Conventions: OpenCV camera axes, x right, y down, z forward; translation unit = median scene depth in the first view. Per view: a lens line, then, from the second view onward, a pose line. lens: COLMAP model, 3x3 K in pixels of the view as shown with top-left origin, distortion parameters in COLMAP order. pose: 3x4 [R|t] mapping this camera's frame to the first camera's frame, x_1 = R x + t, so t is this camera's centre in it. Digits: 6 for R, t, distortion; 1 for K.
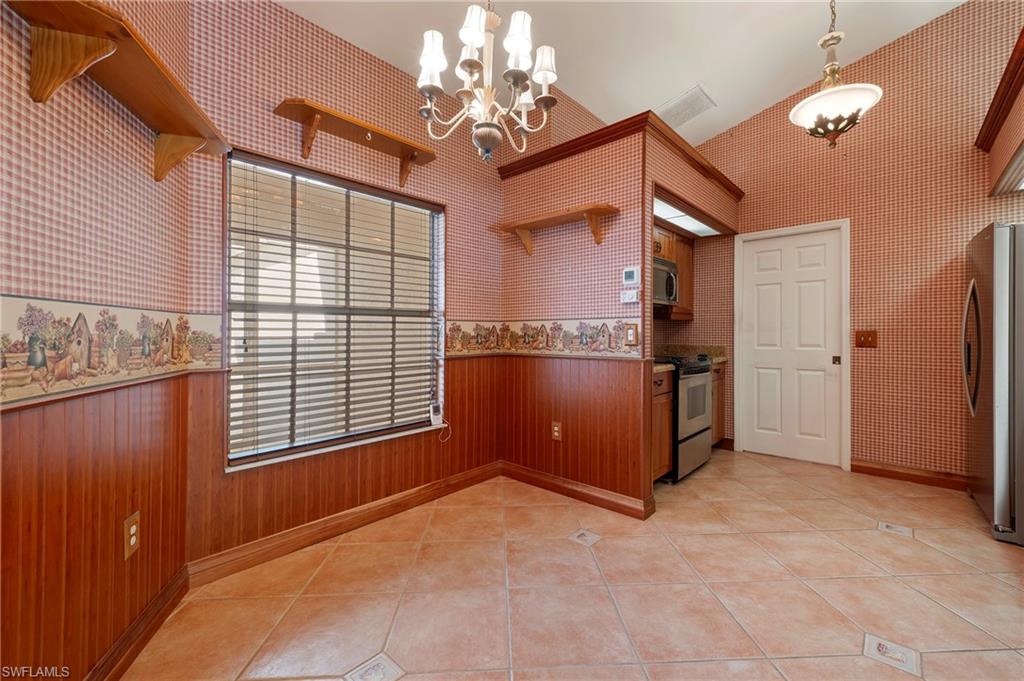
lens RADIAL K [[420.3, 0, 510.6], [0, 420.3, 333.0], [0, 0, 1]] dist [0.007175, -0.000537]
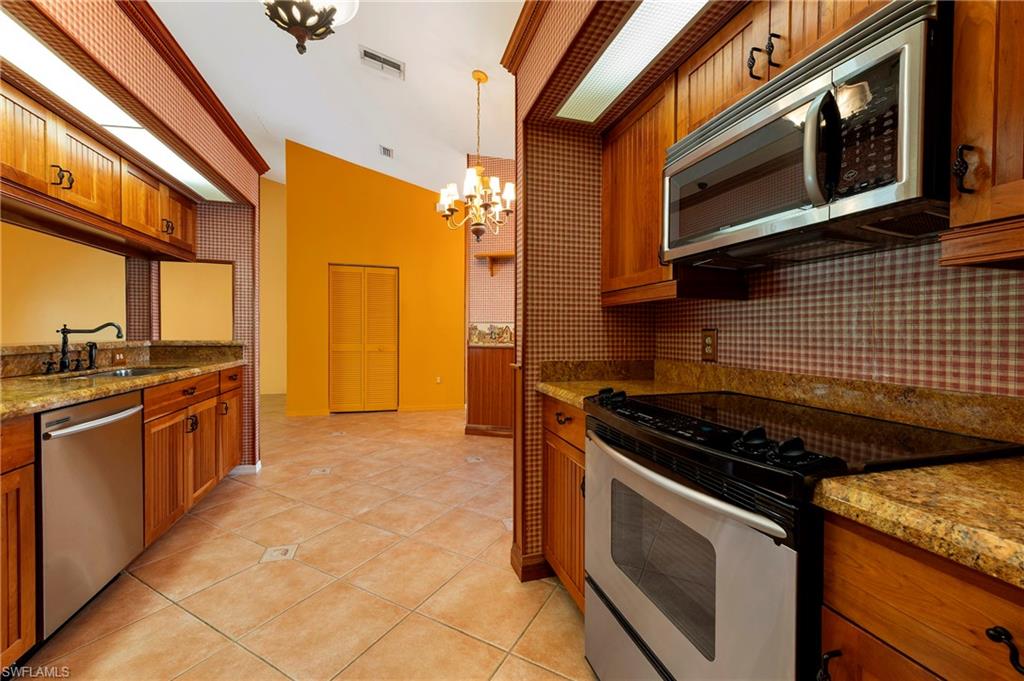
lens RADIAL K [[420.3, 0, 507.9], [0, 420.3, 340.7], [0, 0, 1]] dist [0.007175, -0.000537]
pose [[-0.524914, 0.016778, -0.850990, 1.039757], [-0.007494, 0.999676, 0.024333, -0.001635], [0.851122, 0.019150, -0.524618, 1.466832]]
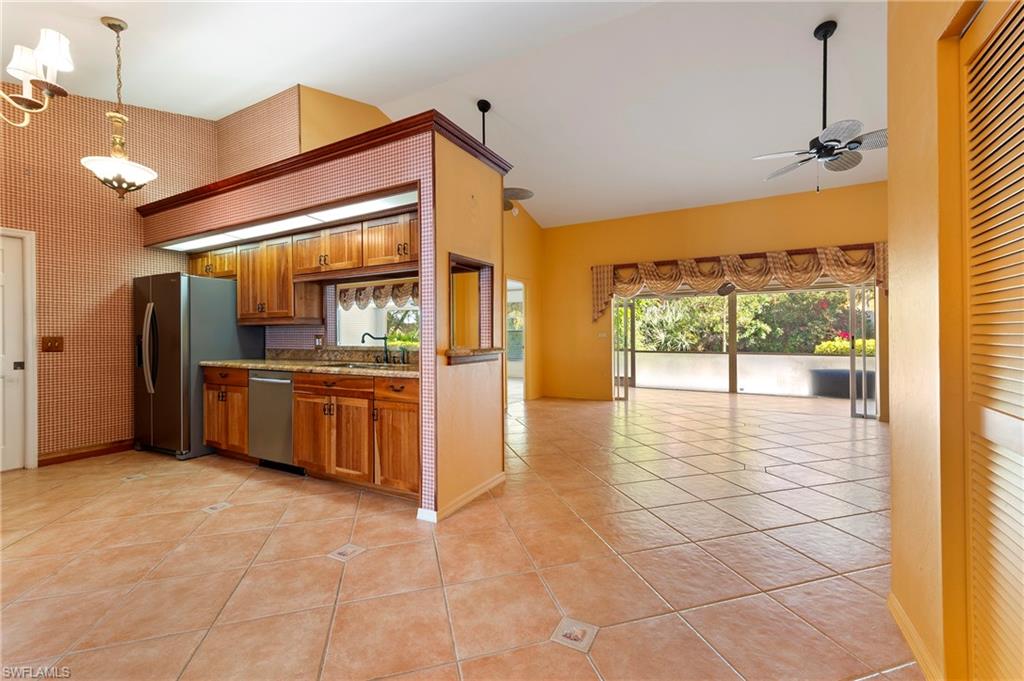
lens RADIAL K [[420.3, 0, 524.8], [0, 420.3, 335.0], [0, 0, 1]] dist [0.007175, -0.000537]
pose [[-0.242967, 0.004895, 0.970022, -0.770017], [0.007873, 0.999964, -0.003074, 0.004099], [-0.970003, 0.006890, -0.242997, 0.078321]]
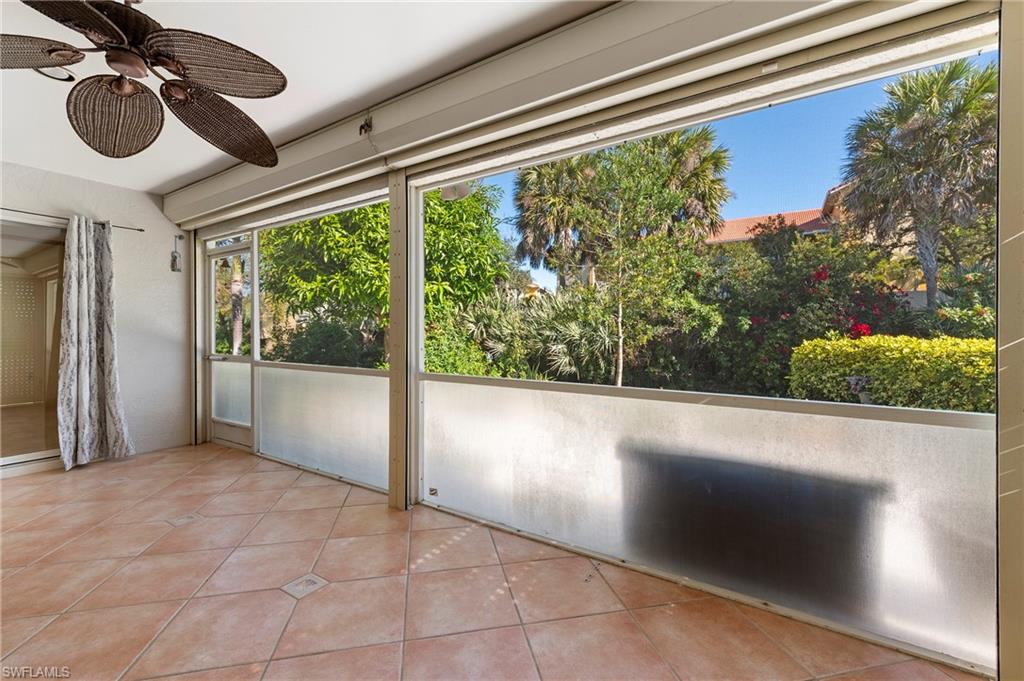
lens RADIAL K [[420.3, 0, 538.1], [0, 420.3, 330.3], [0, 0, 1]] dist [0.007175, -0.000537]
pose [[-0.185338, 0.007876, 0.982643, 1.071765], [0.006786, 0.999954, -0.006735, 0.045841], [-0.982651, 0.005420, -0.185383, -2.627139]]
